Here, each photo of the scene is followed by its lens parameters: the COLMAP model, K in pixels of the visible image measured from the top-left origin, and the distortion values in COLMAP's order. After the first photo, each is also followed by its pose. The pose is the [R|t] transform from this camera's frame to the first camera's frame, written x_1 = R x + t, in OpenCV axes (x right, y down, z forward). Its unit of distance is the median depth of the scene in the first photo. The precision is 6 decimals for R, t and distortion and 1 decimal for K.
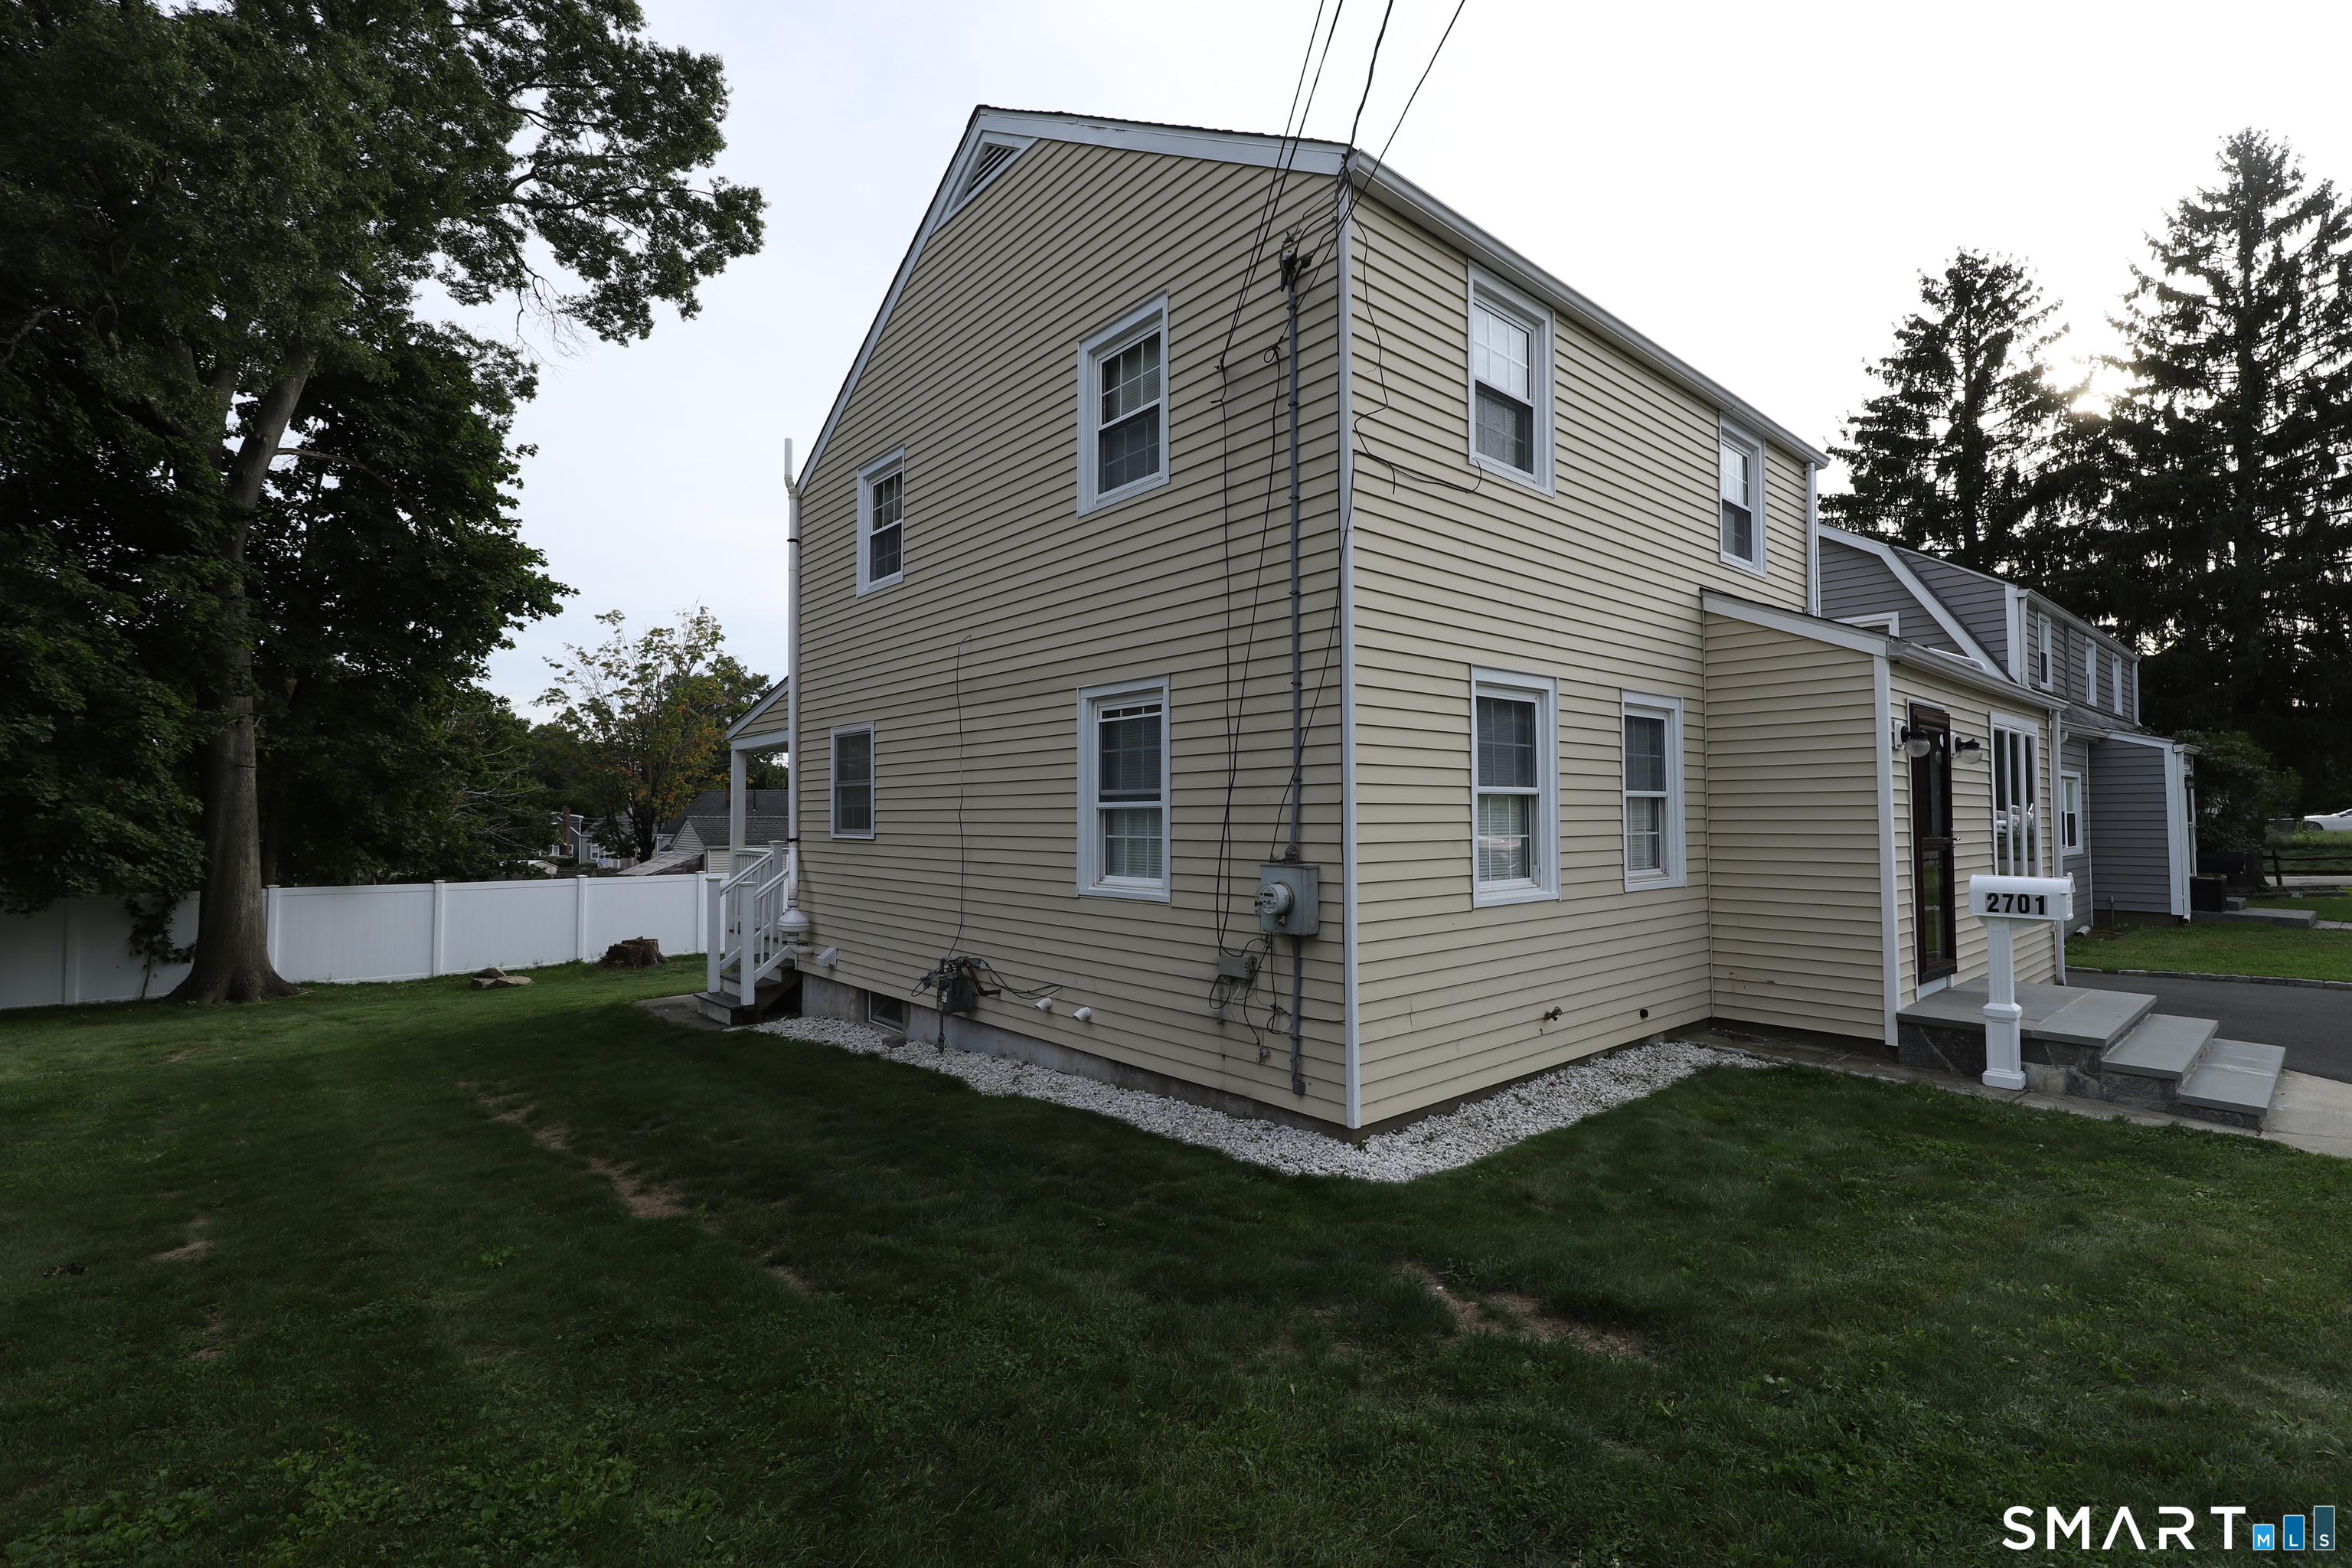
lens RADIAL K [[1062.5, 0, 1190.6], [0, 1062.5, 798.8], [0, 0, 1]] dist [-0.001082, -0.000291]
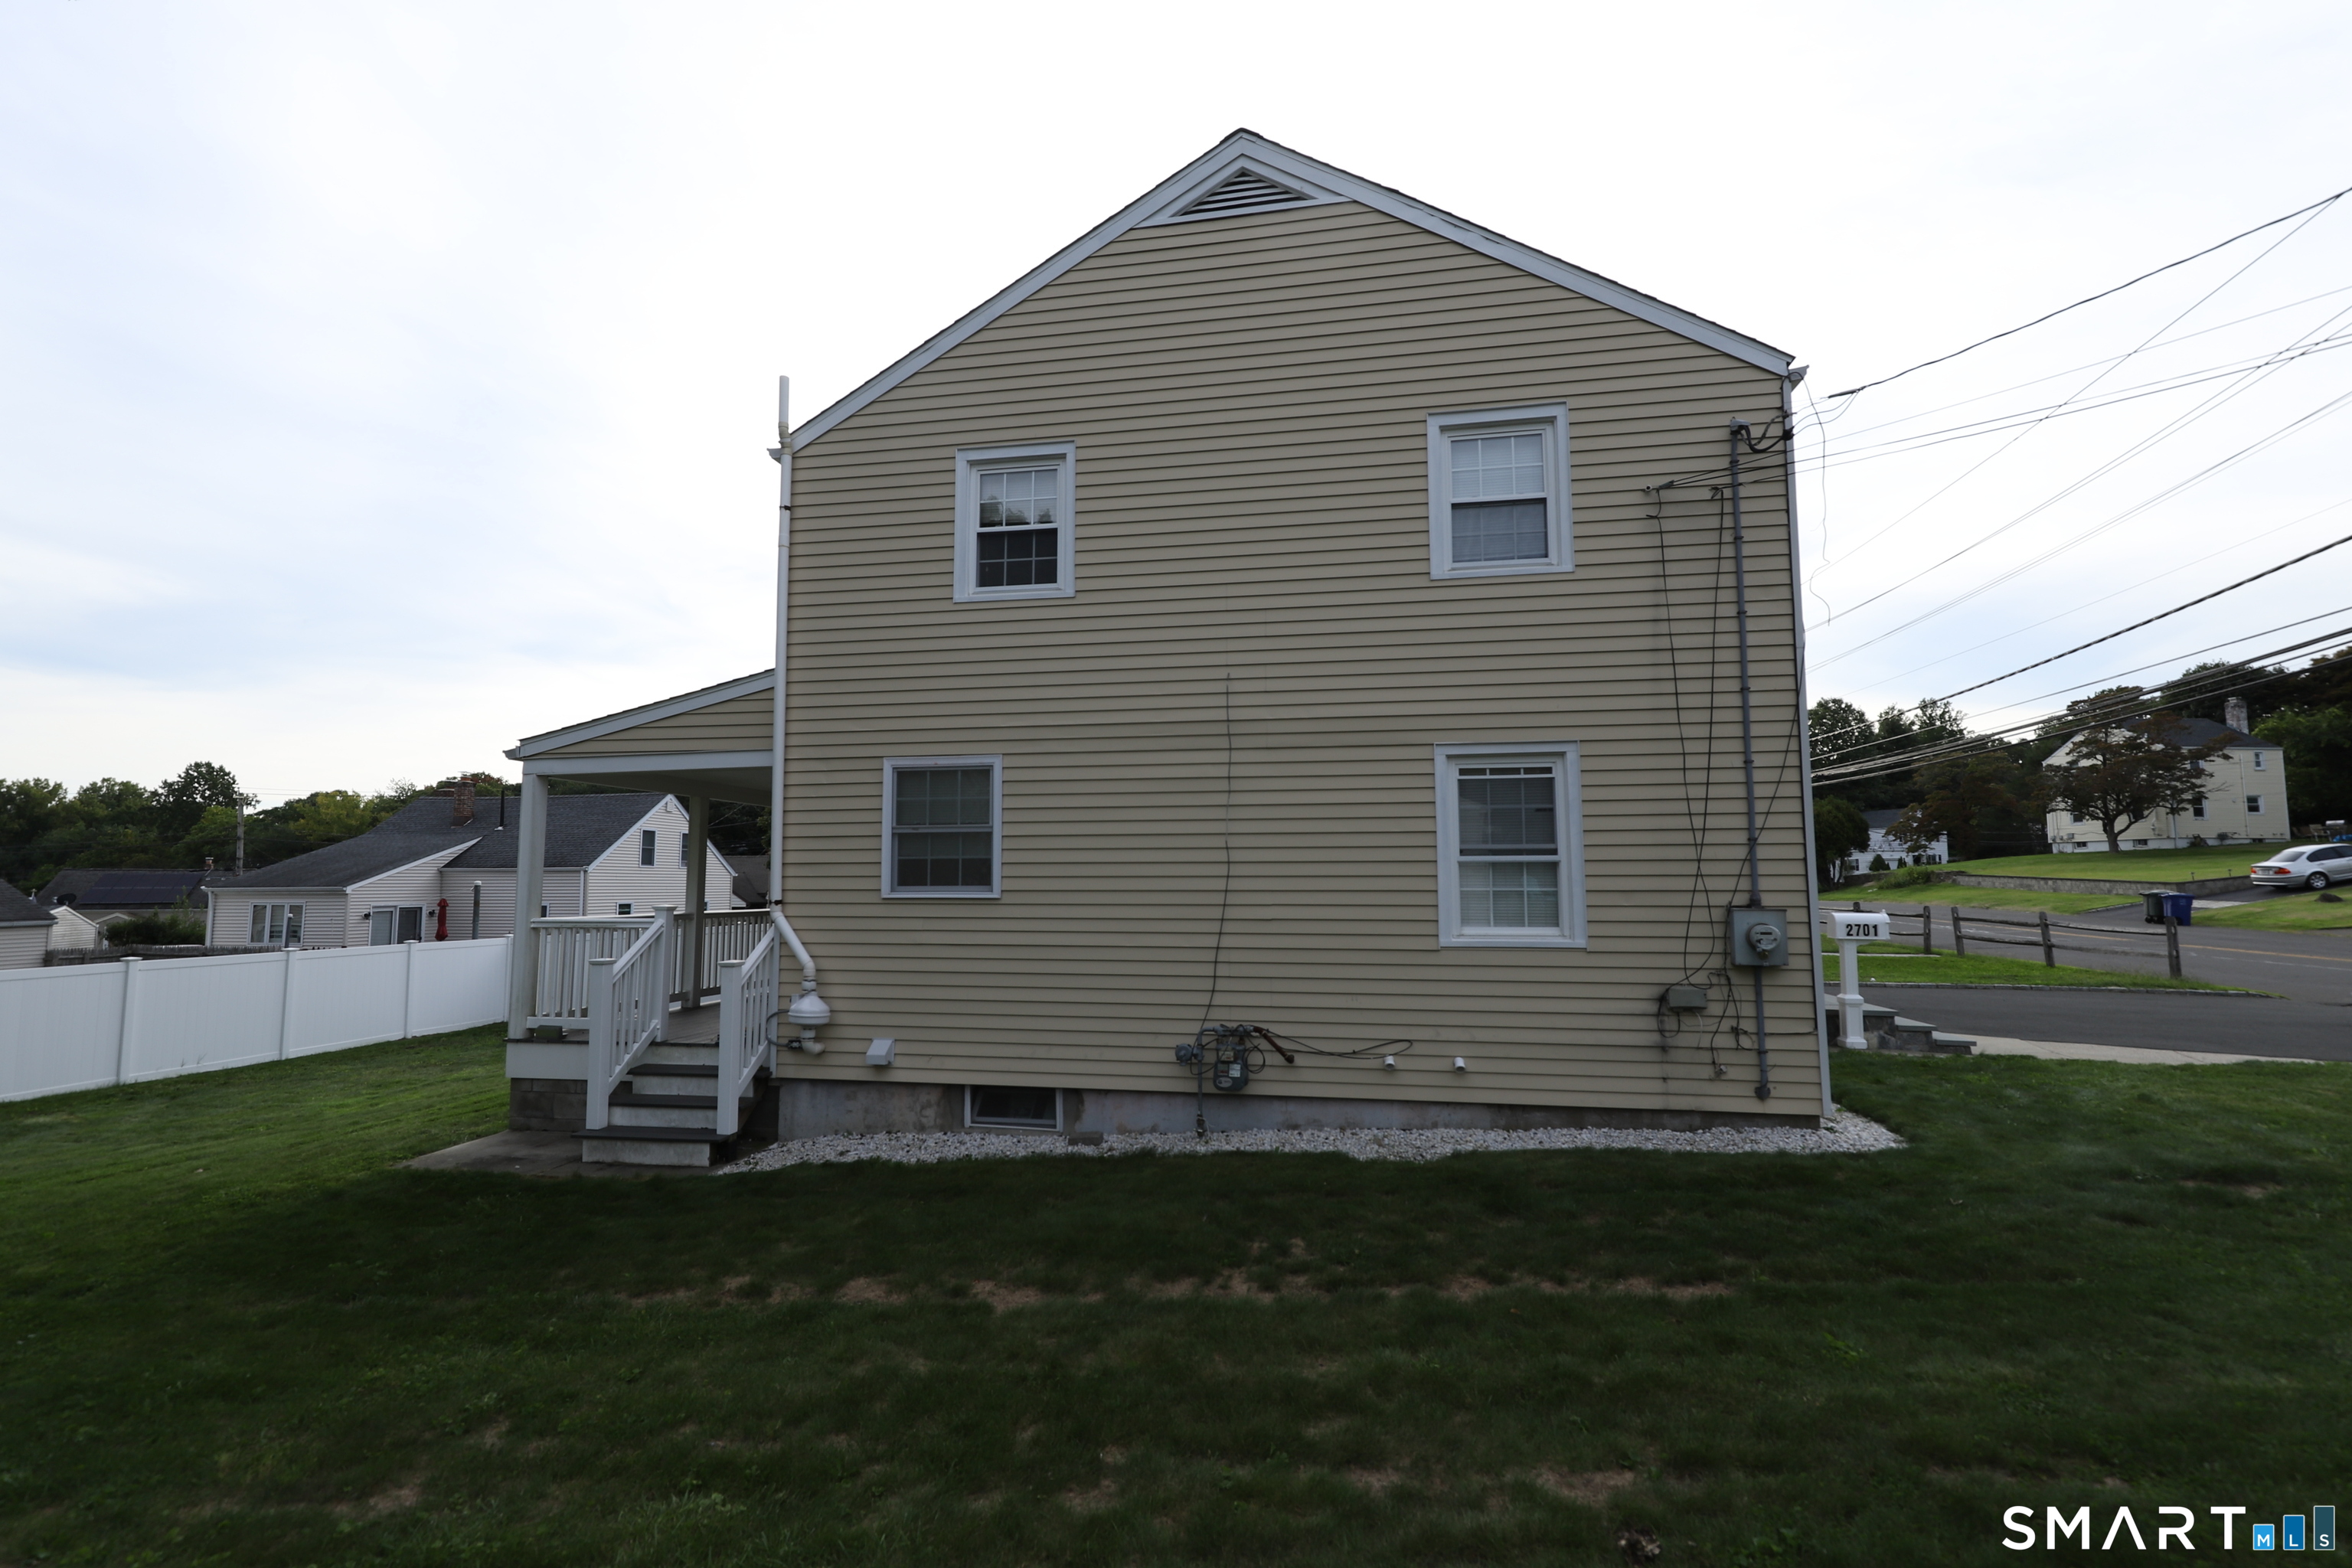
lens RADIAL K [[1062.5, 0, 1170.1], [0, 1062.5, 804.5], [0, 0, 1]] dist [-0.001082, -0.000291]
pose [[0.782407, 0.049110, 0.620828, -0.973331], [-0.012169, 0.997901, -0.063601, 0.023209], [-0.622649, 0.042207, 0.781363, 0.373779]]
